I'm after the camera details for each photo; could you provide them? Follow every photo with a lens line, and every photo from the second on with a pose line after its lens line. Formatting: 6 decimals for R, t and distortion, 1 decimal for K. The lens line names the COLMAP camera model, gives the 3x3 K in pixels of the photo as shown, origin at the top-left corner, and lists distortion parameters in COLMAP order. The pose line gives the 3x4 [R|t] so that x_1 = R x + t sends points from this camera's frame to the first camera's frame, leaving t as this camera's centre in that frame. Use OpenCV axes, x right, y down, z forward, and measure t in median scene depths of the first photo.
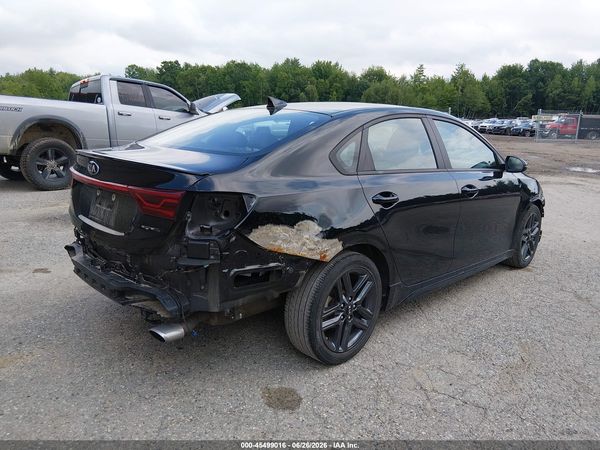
lens RADIAL K [[452.9, 0, 300.0], [0, 452.9, 225.0], [0, 0, 1]] dist [0.074112, -0.136214]
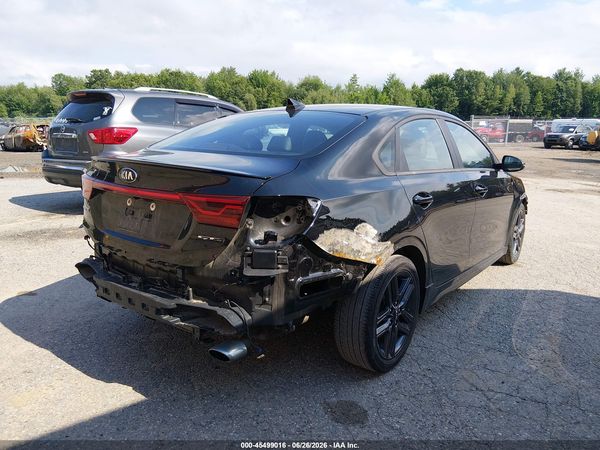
lens RADIAL K [[452.9, 0, 300.0], [0, 452.9, 225.0], [0, 0, 1]] dist [0.074112, -0.136214]
pose [[0.991228, -0.039912, 0.125996, -0.220671], [0.042138, 0.998998, -0.015053, 0.002122], [-0.125269, 0.020231, 0.991917, 0.060520]]
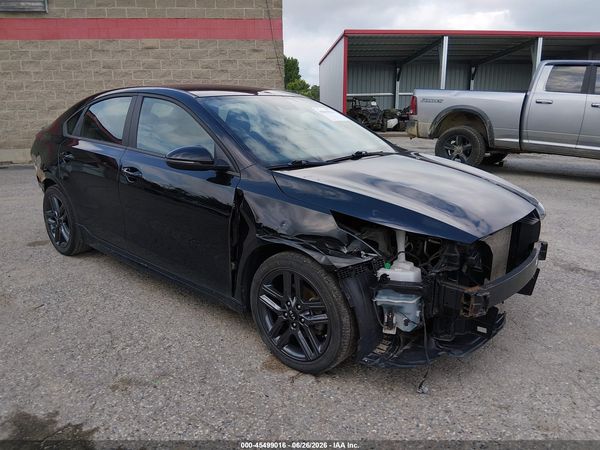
lens RADIAL K [[452.9, 0, 300.0], [0, 452.9, 225.0], [0, 0, 1]] dist [0.074112, -0.136214]
pose [[0.075597, 0.224391, -0.971563, 1.820767], [-0.217215, 0.954657, 0.203585, -0.327764], [0.973192, 0.195647, 0.120910, 1.717138]]
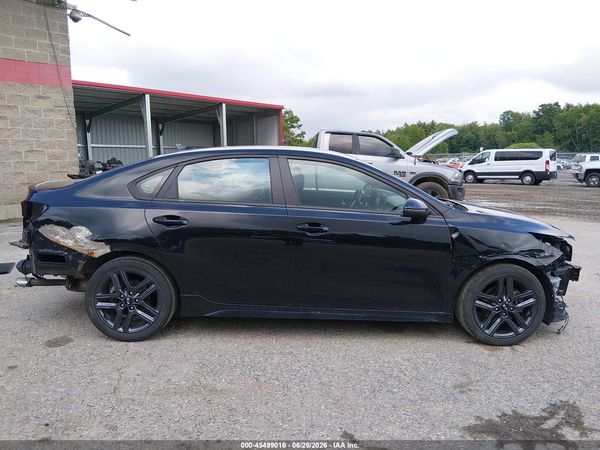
lens RADIAL K [[452.9, 0, 300.0], [0, 452.9, 225.0], [0, 0, 1]] dist [0.074112, -0.136214]
pose [[0.721787, 0.078803, -0.687614, 1.429803], [-0.144685, 0.988726, -0.038563, -0.055172], [0.676823, 0.127322, 0.725052, 0.365480]]
